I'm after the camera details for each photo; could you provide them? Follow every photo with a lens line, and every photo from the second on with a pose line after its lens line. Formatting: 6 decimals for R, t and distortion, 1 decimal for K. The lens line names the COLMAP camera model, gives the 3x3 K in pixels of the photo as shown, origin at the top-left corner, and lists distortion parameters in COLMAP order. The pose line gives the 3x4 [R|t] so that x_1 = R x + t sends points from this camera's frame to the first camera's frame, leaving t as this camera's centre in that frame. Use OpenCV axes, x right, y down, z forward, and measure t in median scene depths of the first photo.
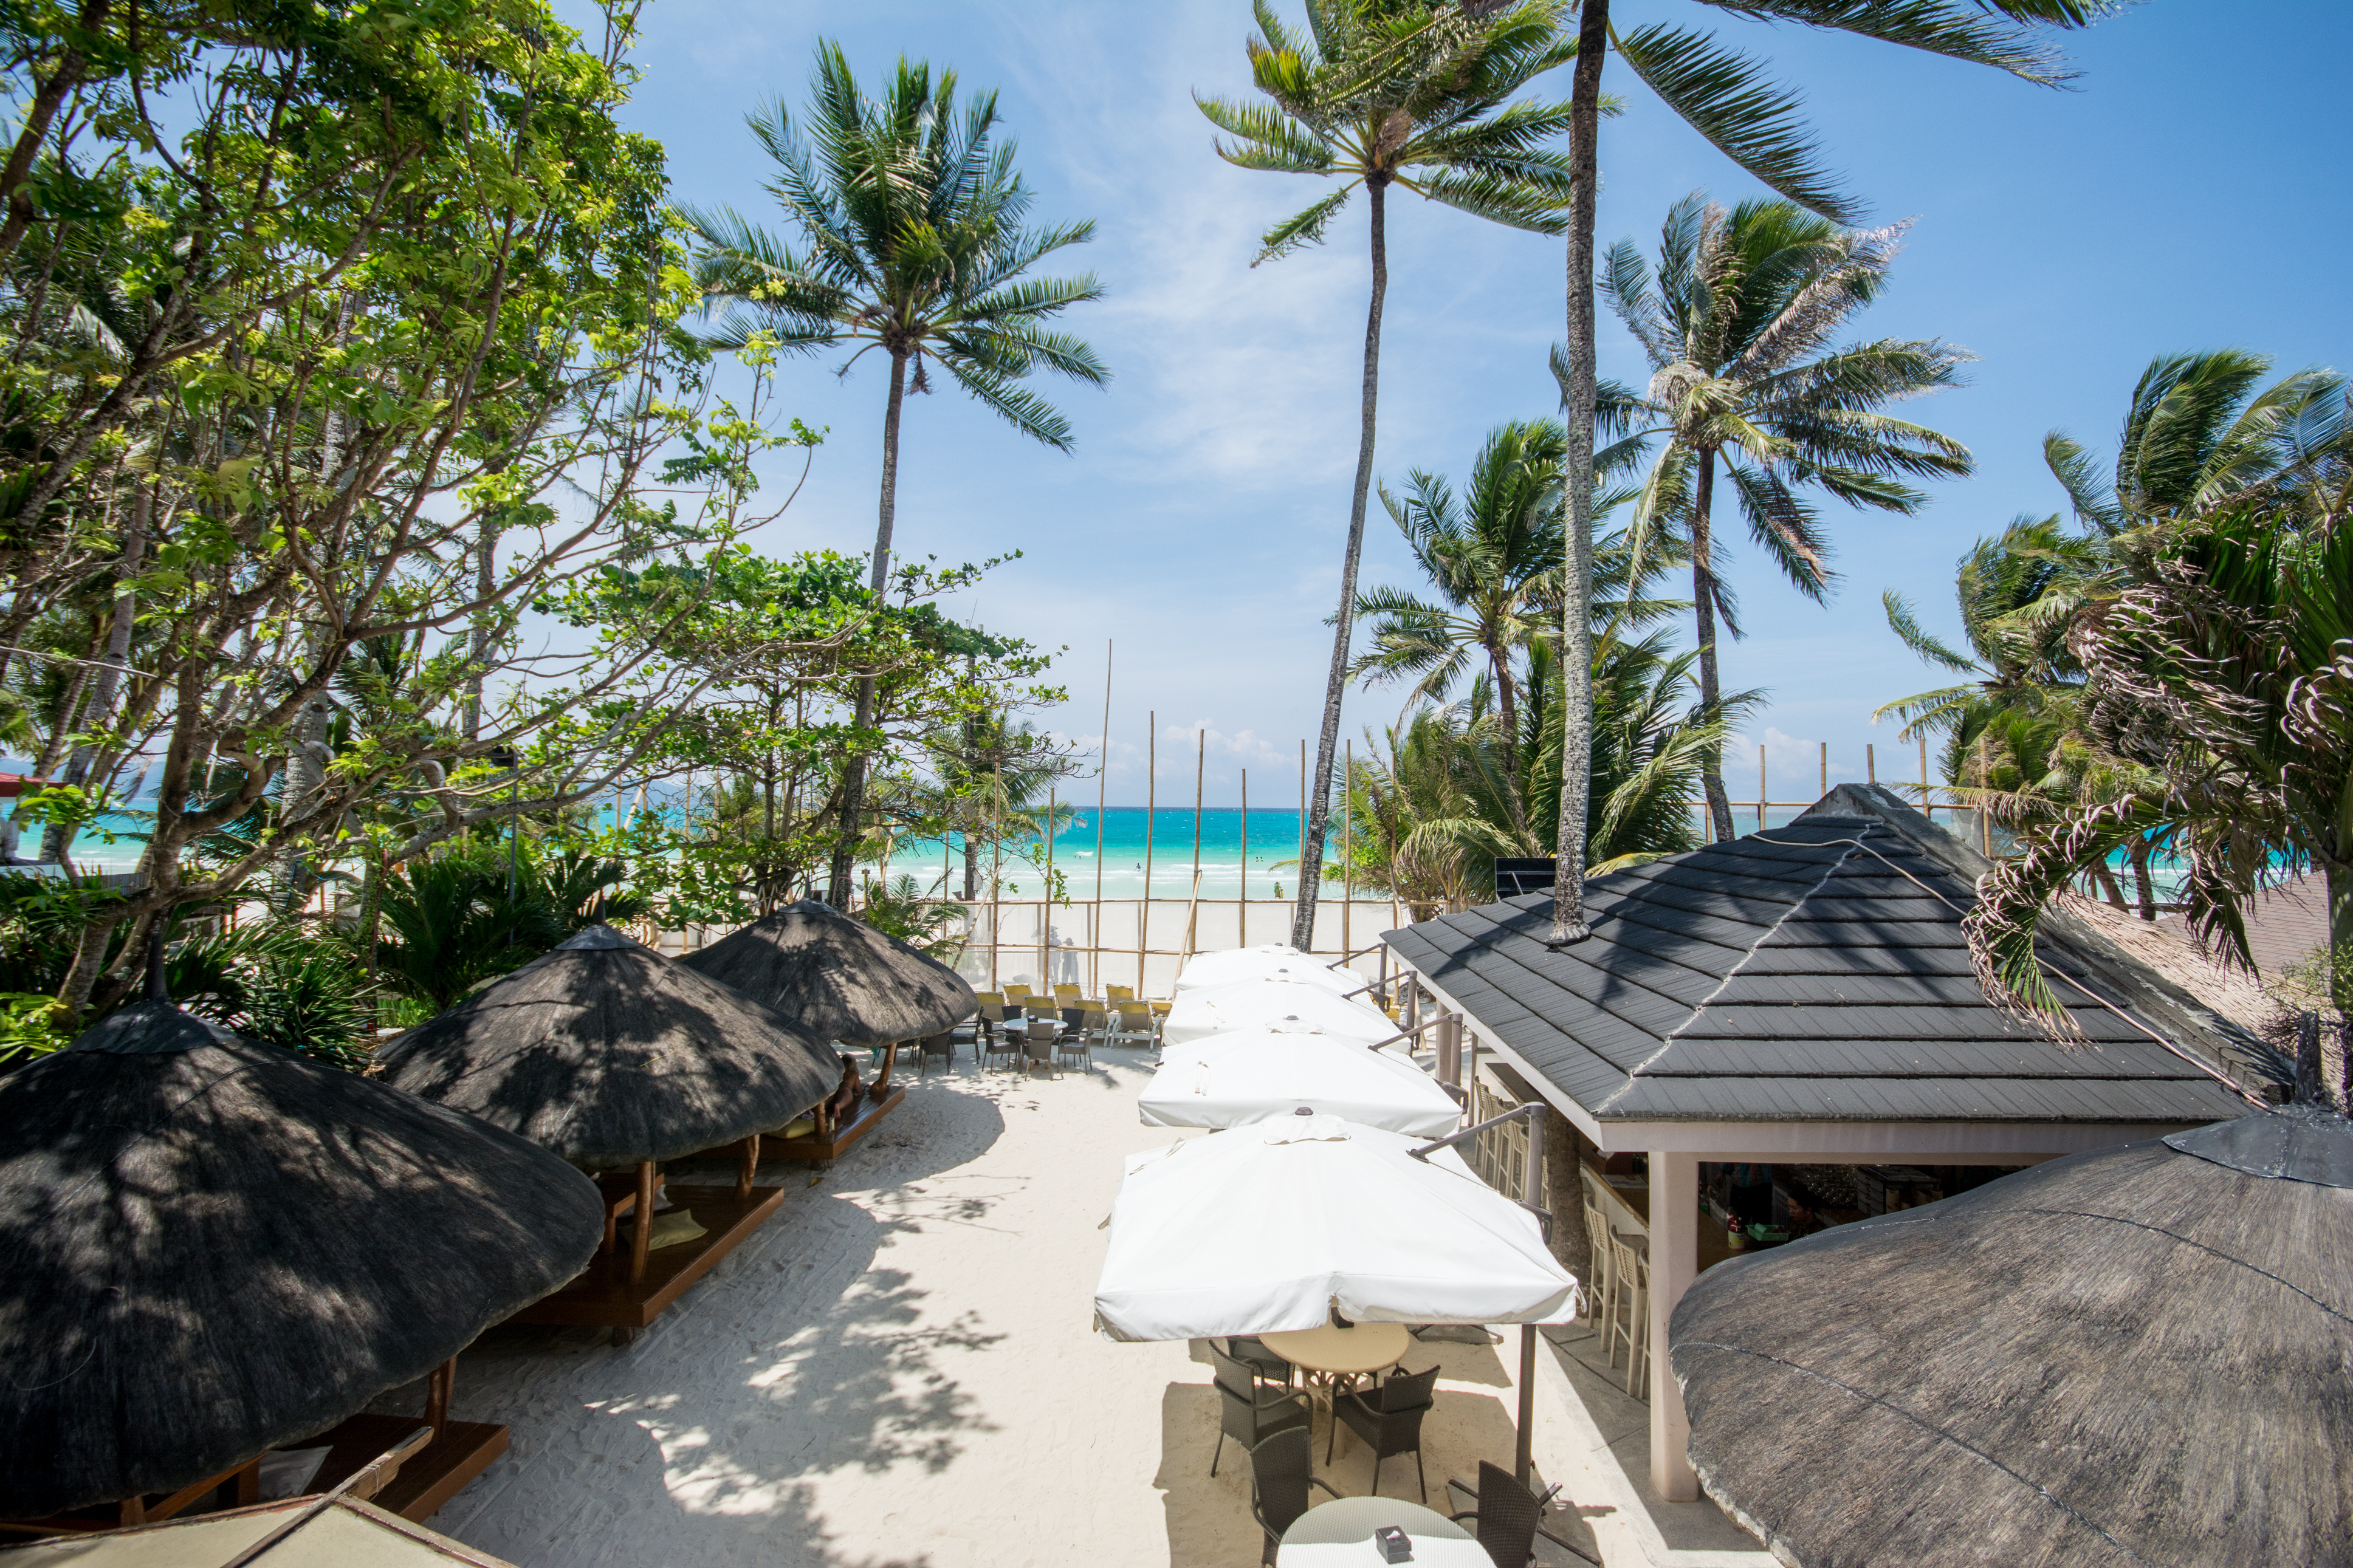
lens RADIAL K [[1029.3, 0, 1176.5], [0, 1029.3, 784.0], [0, 0, 1]] dist [0.001716, 0.000130]
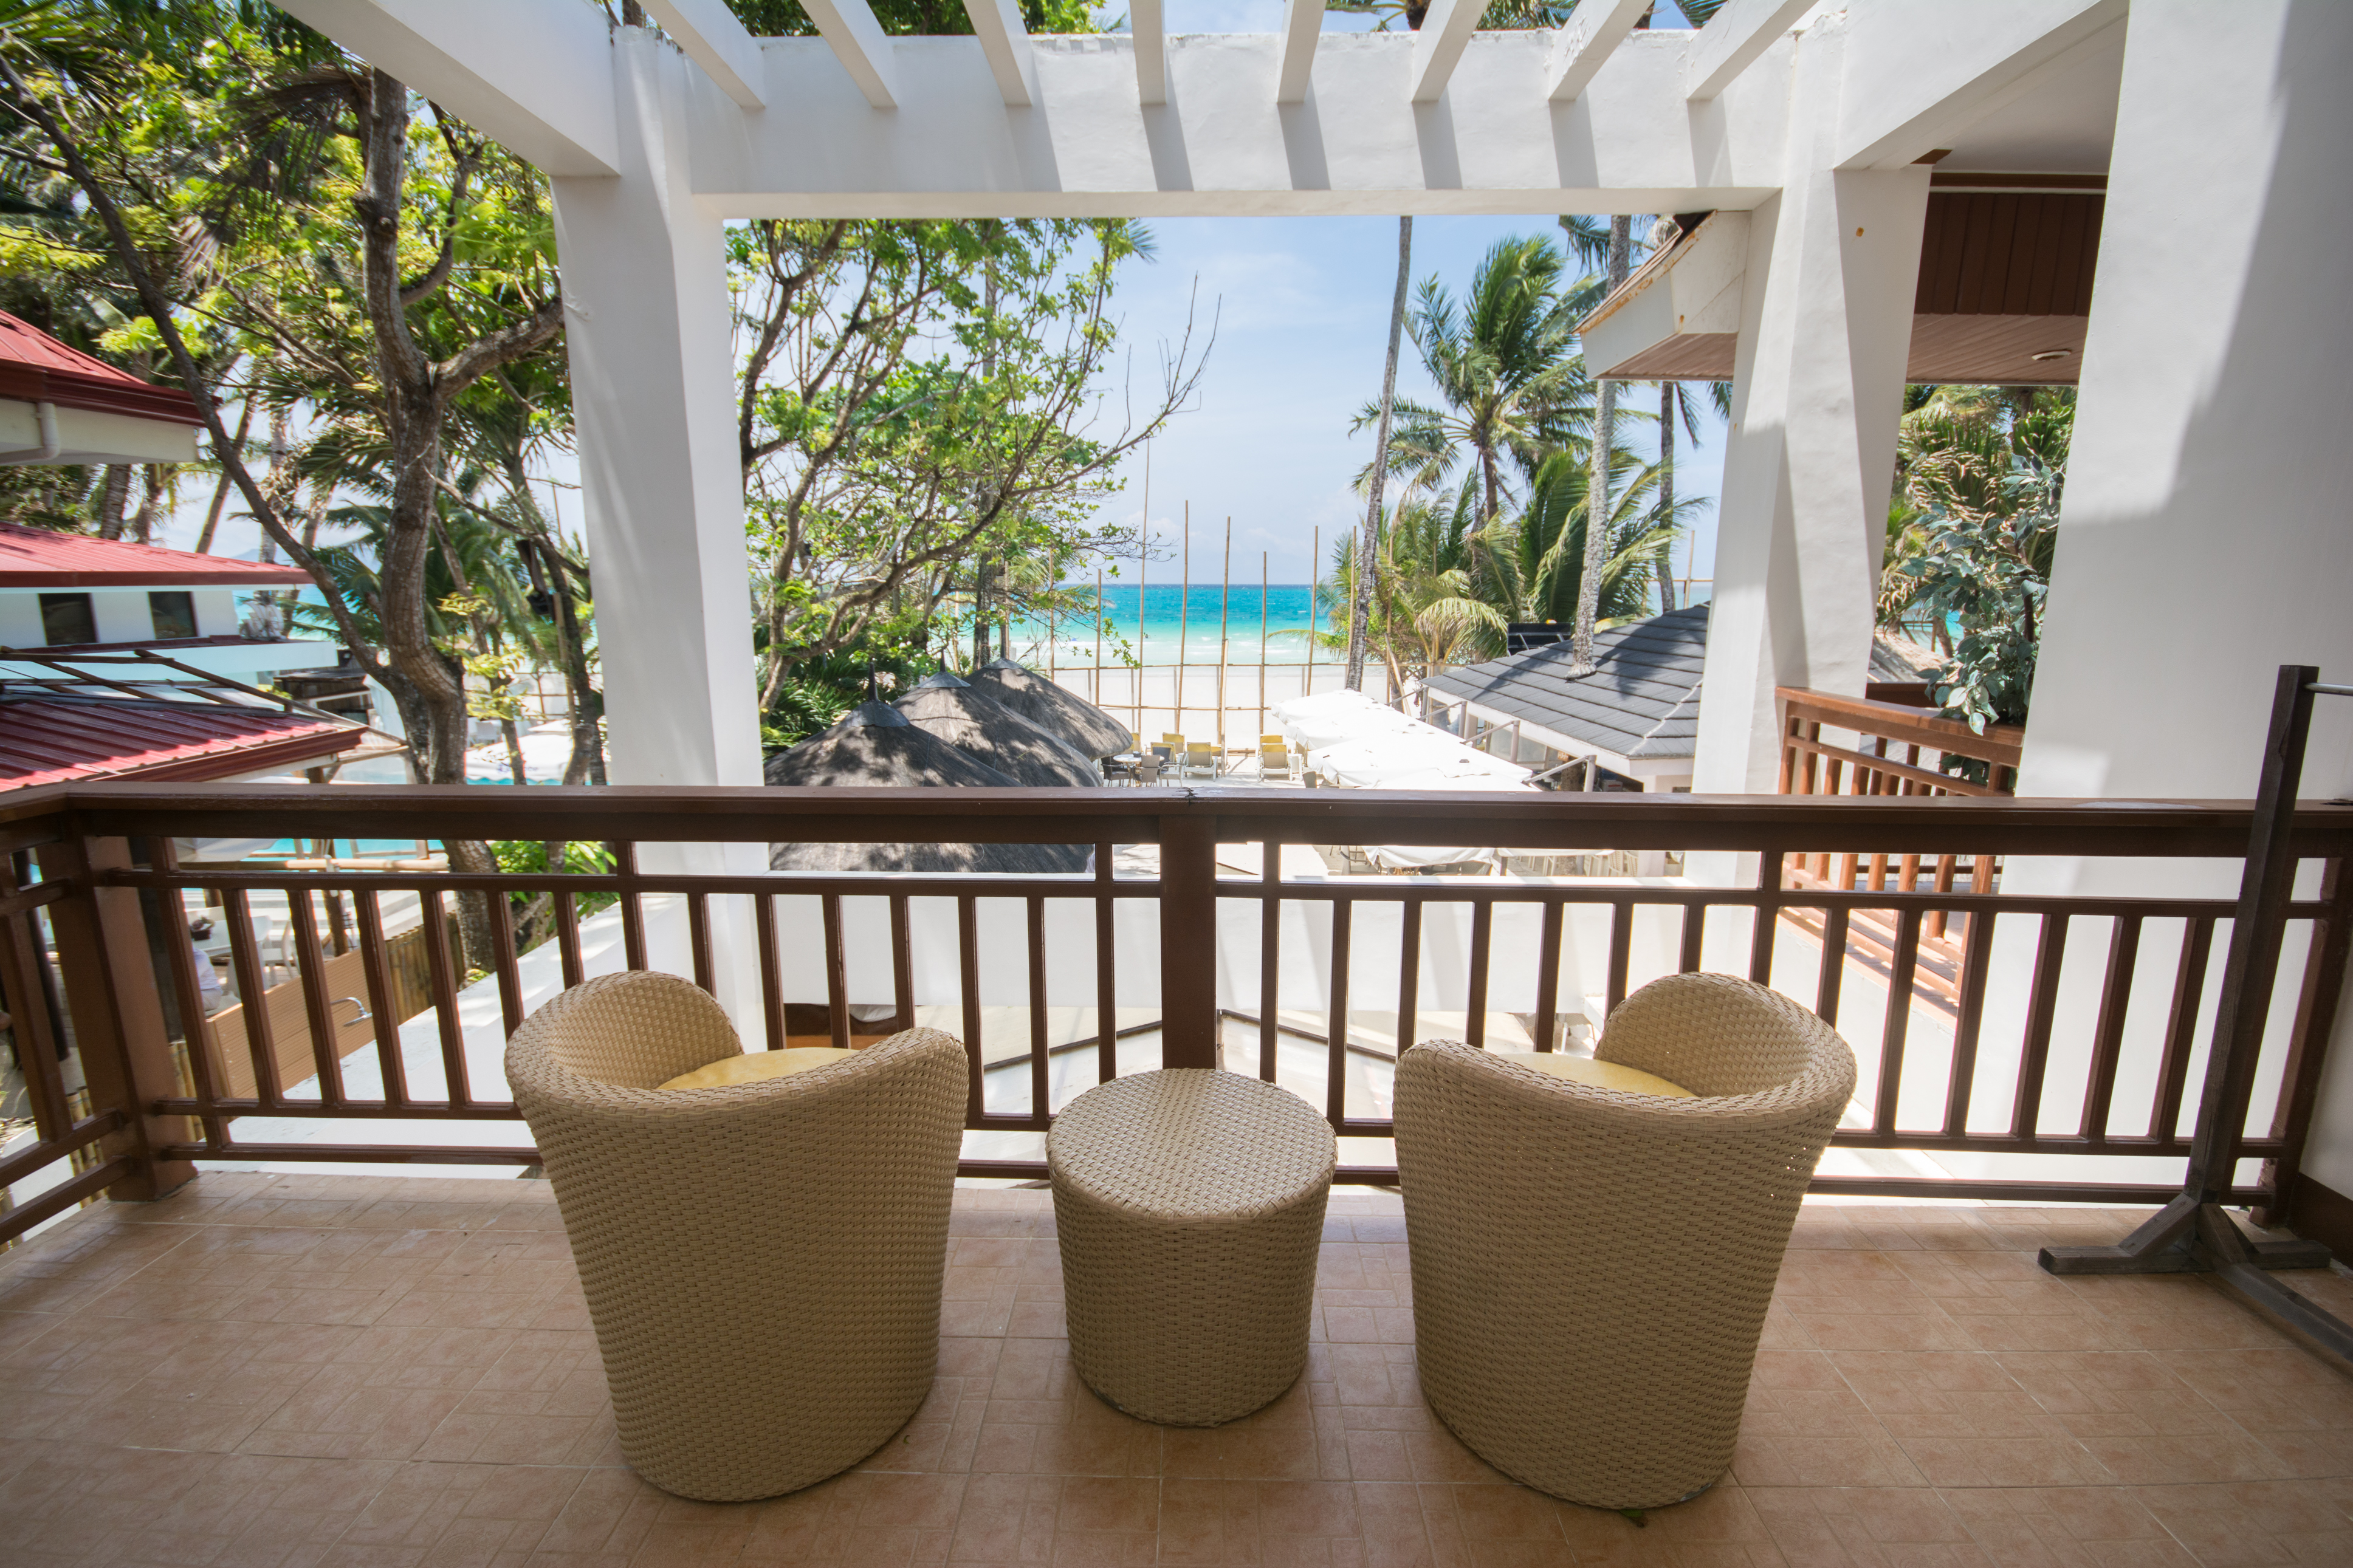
lens RADIAL K [[1029.3, 0, 1176.5], [0, 1029.3, 784.0], [0, 0, 1]] dist [0.001716, 0.000130]
pose [[0.996464, -0.017164, 0.082244, -0.147424], [-0.000796, 0.976937, 0.213527, -0.006392], [-0.084012, -0.212838, 0.973469, -0.199997]]
